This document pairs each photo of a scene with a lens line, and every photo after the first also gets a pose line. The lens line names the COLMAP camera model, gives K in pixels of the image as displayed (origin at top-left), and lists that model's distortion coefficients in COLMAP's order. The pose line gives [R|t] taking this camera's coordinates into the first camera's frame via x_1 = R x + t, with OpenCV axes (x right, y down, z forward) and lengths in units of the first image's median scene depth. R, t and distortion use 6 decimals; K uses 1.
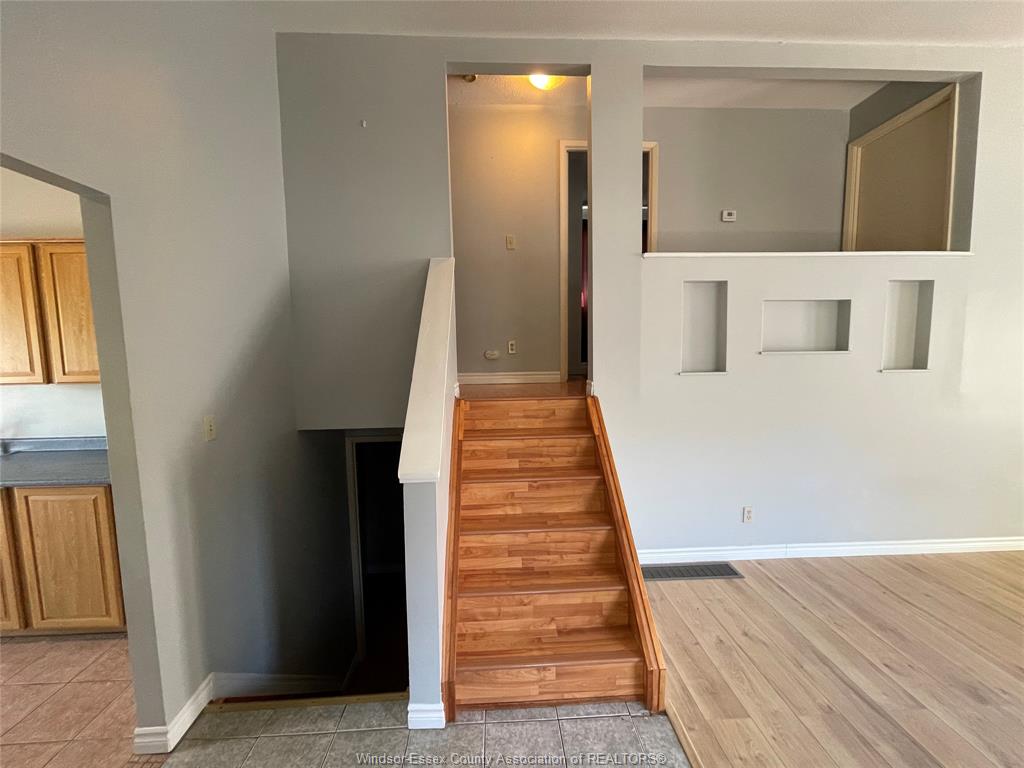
lens RADIAL K [[414.3, 0, 508.8], [0, 414.3, 381.7], [0, 0, 1]] dist [-0.003580, -0.001259]
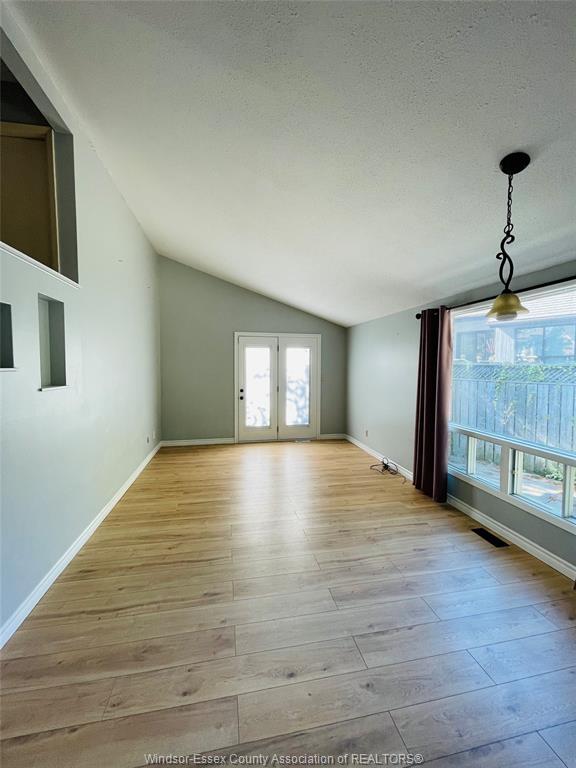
lens RADIAL K [[310.7, 0, 286.6], [0, 310.7, 379.0], [0, 0, 1]] dist [-0.003580, -0.001259]
pose [[-0.142539, -0.037952, 0.989061, 0.145739], [0.091177, 0.994512, 0.051301, -0.036341], [-0.985581, 0.097492, -0.138297, 0.570218]]
